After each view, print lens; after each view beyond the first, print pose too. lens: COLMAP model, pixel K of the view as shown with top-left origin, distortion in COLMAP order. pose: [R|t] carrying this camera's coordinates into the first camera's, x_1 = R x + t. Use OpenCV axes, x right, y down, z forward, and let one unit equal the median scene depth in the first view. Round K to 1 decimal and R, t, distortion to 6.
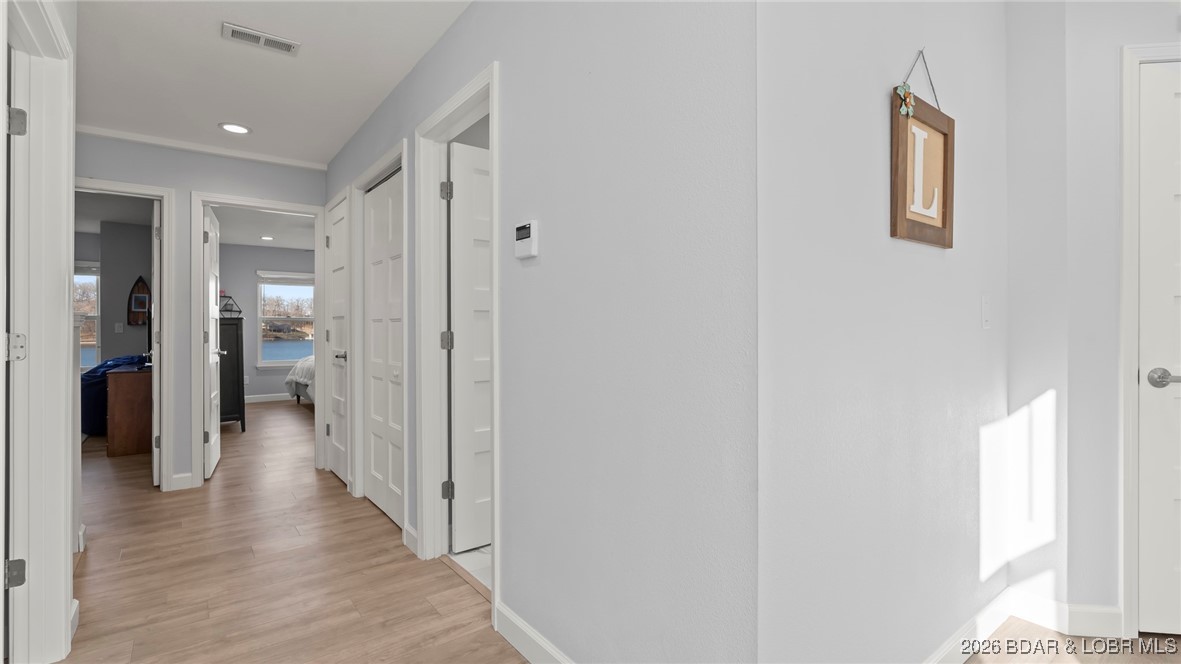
lens RADIAL K [[543.0, 0, 587.6], [0, 543.0, 331.8], [0, 0, 1]] dist [-0.005334, 0.000313]
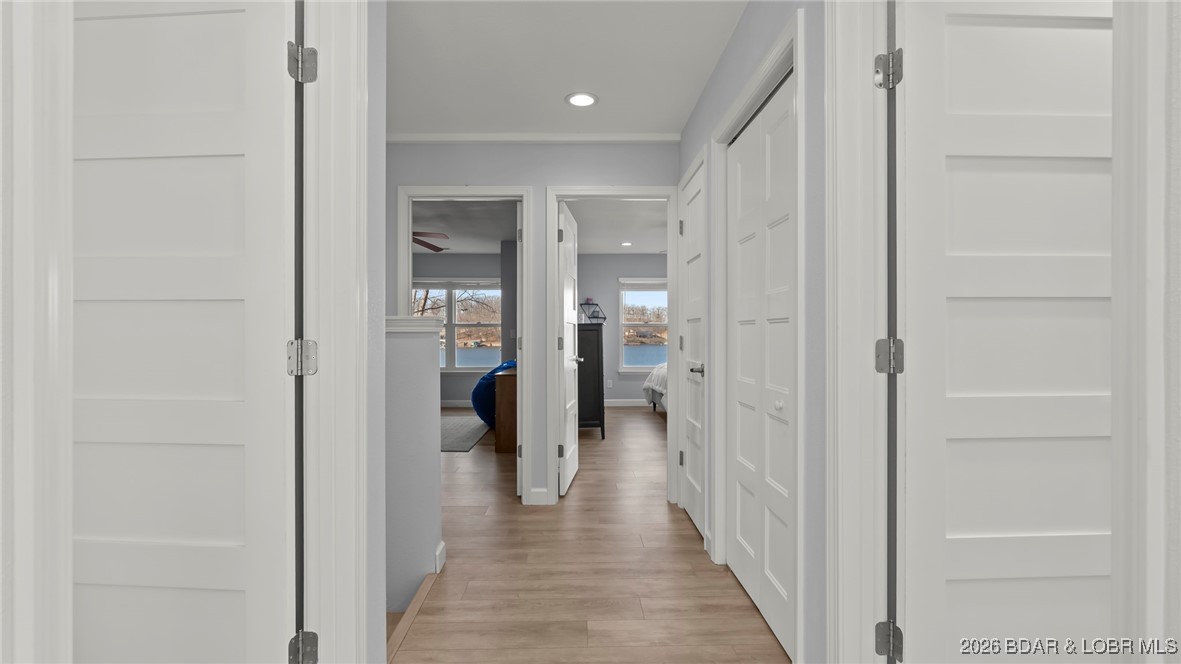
lens RADIAL K [[531.4, 0, 587.0], [0, 531.4, 333.7], [0, 0, 1]] dist [-0.003864, 0.000262]
pose [[0.810851, -0.001460, -0.585251, -0.133341], [-0.002822, 0.999976, -0.006404, -0.001202], [0.585246, 0.006844, 0.810827, 0.283616]]
